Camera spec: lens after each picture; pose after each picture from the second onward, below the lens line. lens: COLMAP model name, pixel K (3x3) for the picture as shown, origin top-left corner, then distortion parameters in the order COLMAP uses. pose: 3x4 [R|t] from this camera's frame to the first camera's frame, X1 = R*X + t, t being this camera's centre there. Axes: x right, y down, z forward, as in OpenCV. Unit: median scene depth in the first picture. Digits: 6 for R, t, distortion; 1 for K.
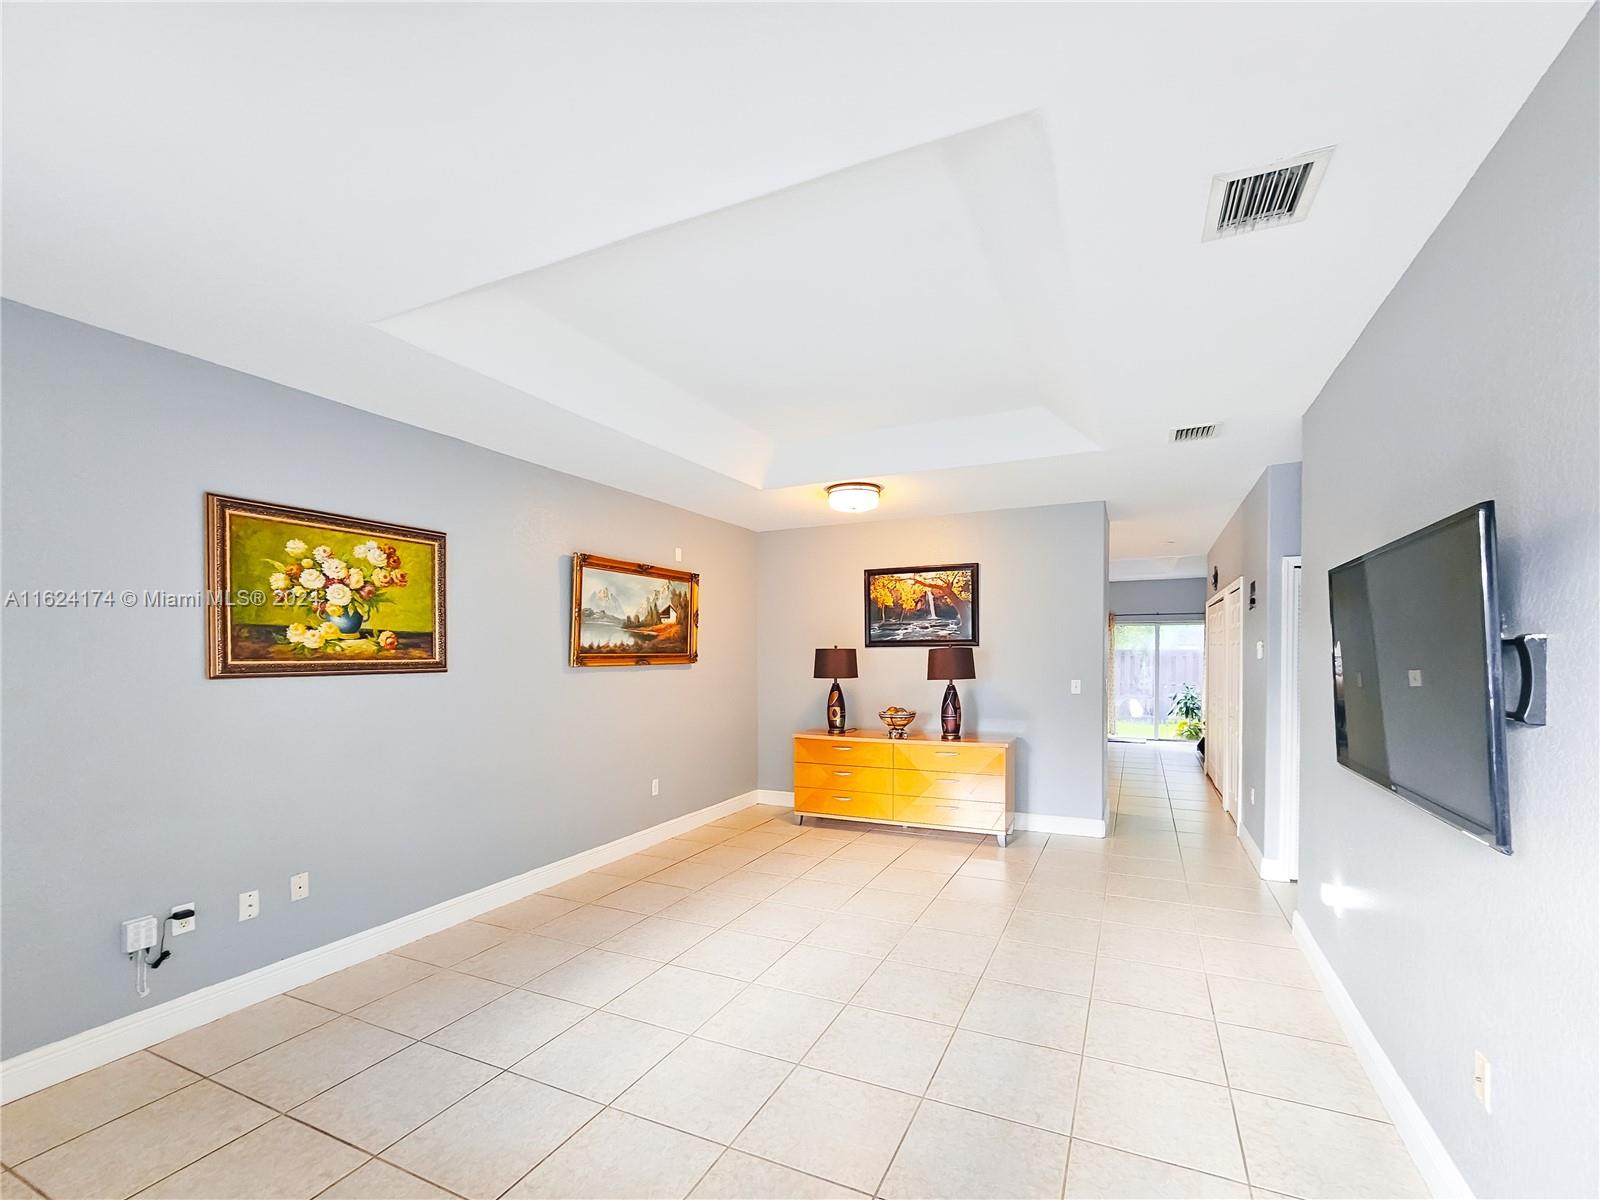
lens RADIAL K [[661.4, 0, 827.6], [0, 661.4, 649.2], [0, 0, 1]] dist [-0.001650, 0.000803]
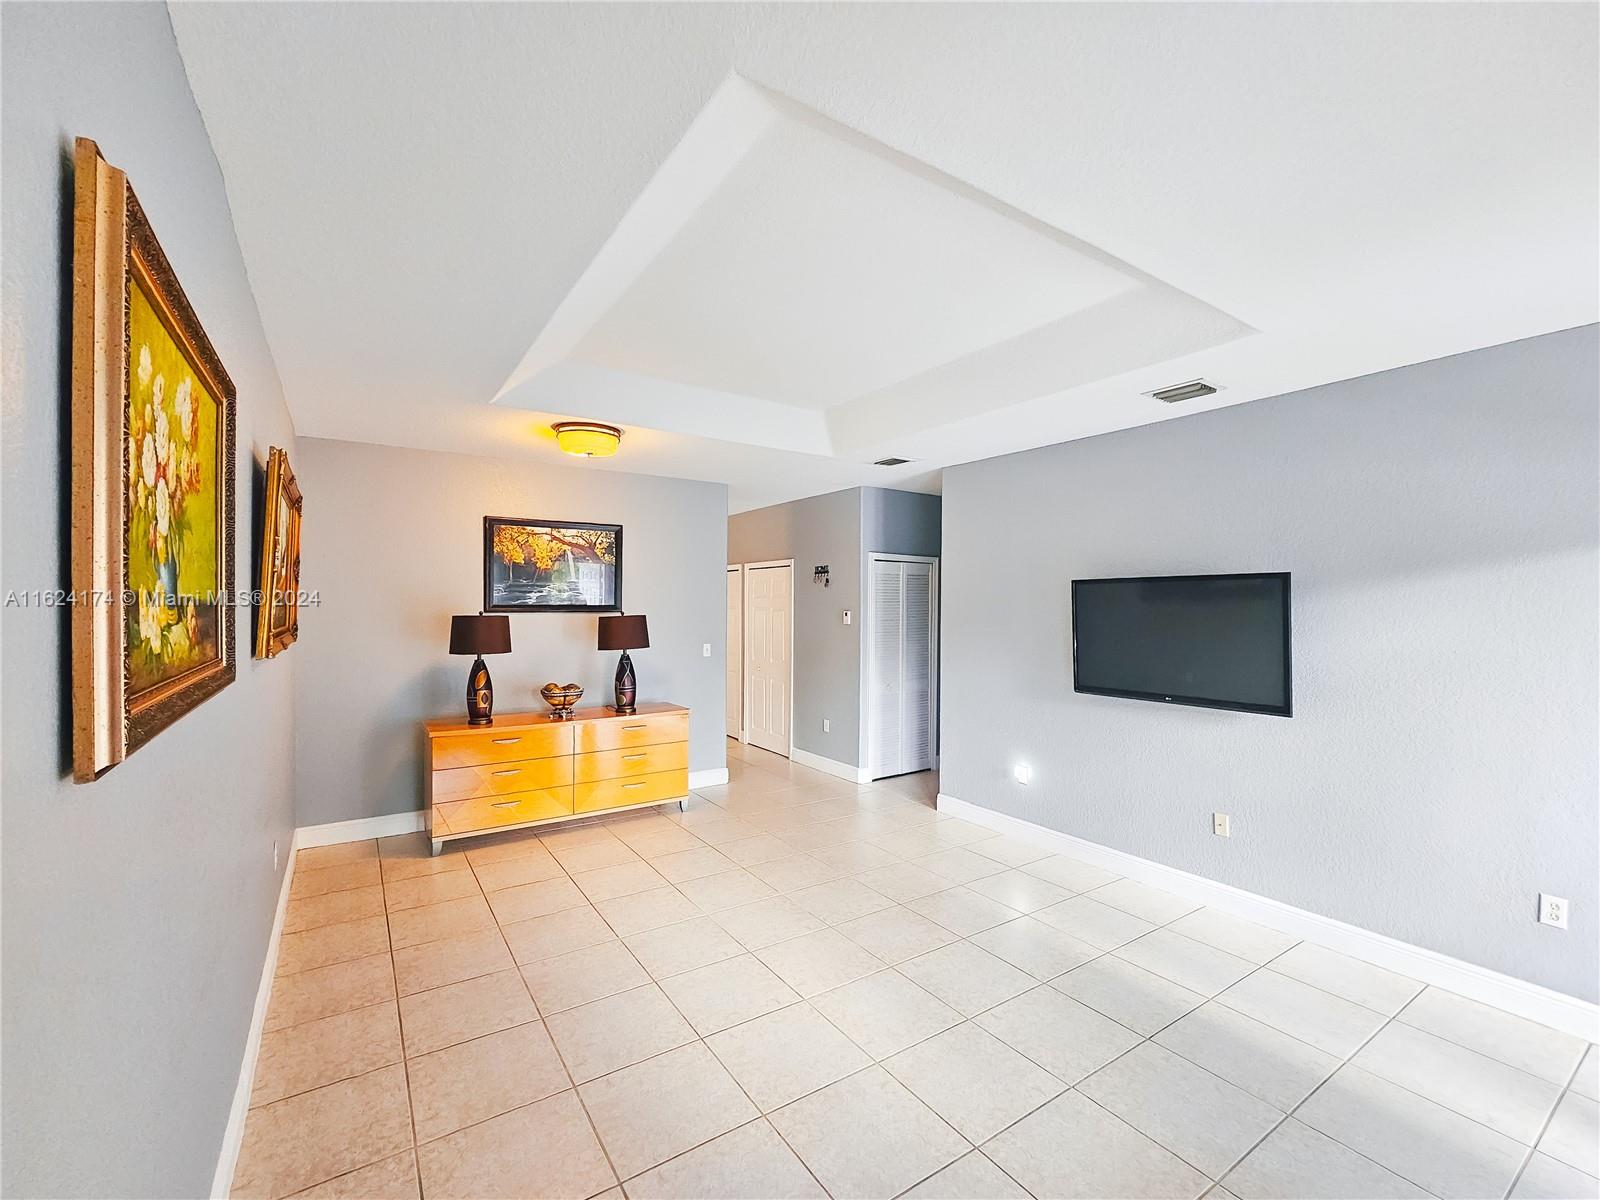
lens RADIAL K [[661.4, 0, 790.4], [0, 661.4, 609.7], [0, 0, 1]] dist [-0.001650, 0.000803]
pose [[0.558610, 0.007532, 0.829396, -0.419248], [0.000291, 0.999957, -0.009277, 0.000462], [-0.829431, 0.005424, 0.558583, 0.260244]]
